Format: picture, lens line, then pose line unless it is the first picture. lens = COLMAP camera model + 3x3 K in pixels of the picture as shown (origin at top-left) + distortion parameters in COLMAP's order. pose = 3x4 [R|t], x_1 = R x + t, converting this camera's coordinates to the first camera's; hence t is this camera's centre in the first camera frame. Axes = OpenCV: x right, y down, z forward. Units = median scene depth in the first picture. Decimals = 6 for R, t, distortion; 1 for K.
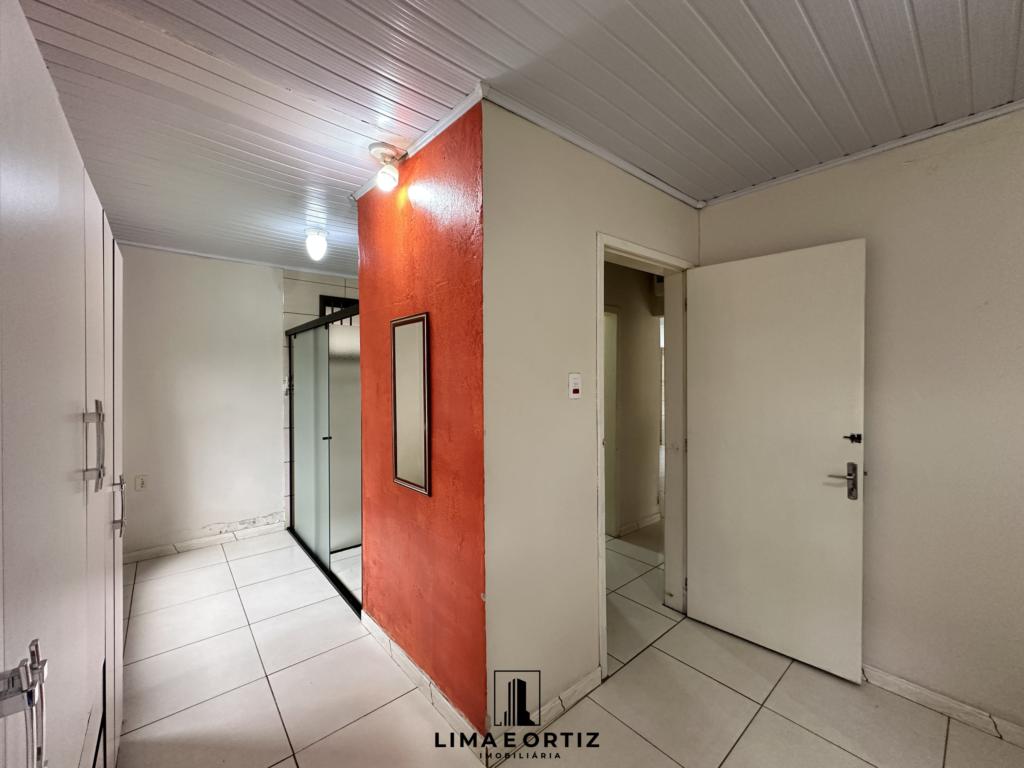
lens RADIAL K [[408.7, 0, 512.6], [0, 408.7, 382.7], [0, 0, 1]] dist [-0.003431, 0.000950]
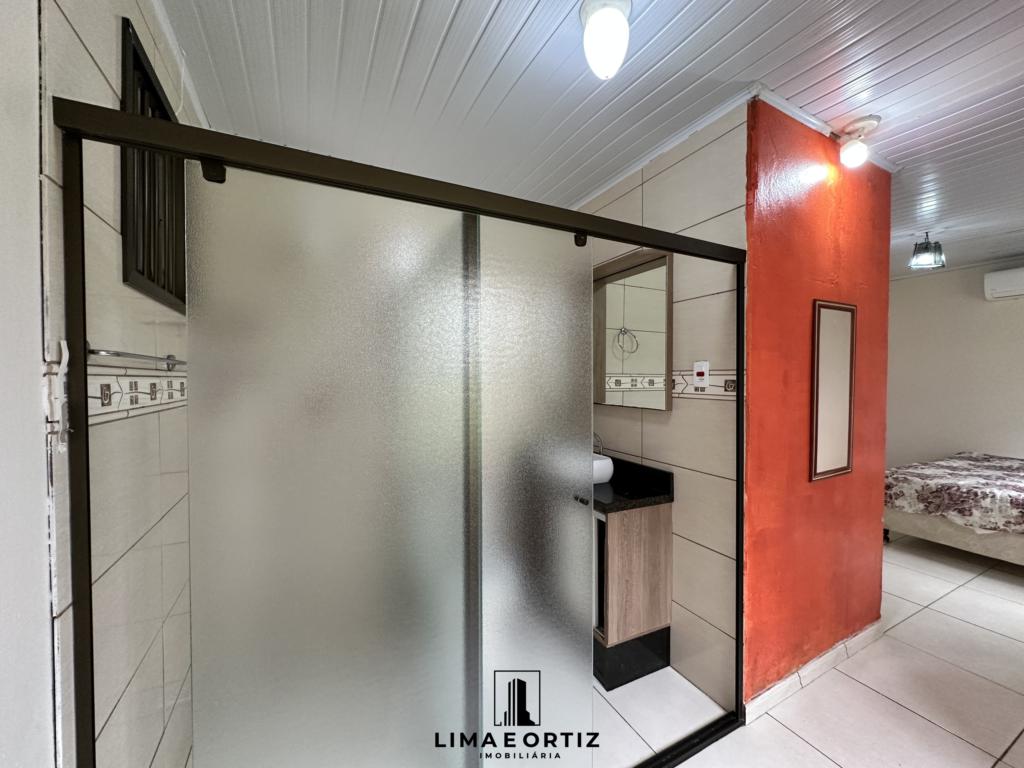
lens RADIAL K [[408.7, 0, 512.6], [0, 408.7, 382.7], [0, 0, 1]] dist [-0.003431, 0.000950]
pose [[0.240270, -0.016662, 0.970563, -1.373672], [0.008765, 0.999849, 0.014995, 0.008934], [-0.970666, 0.004904, 0.240380, 1.497991]]
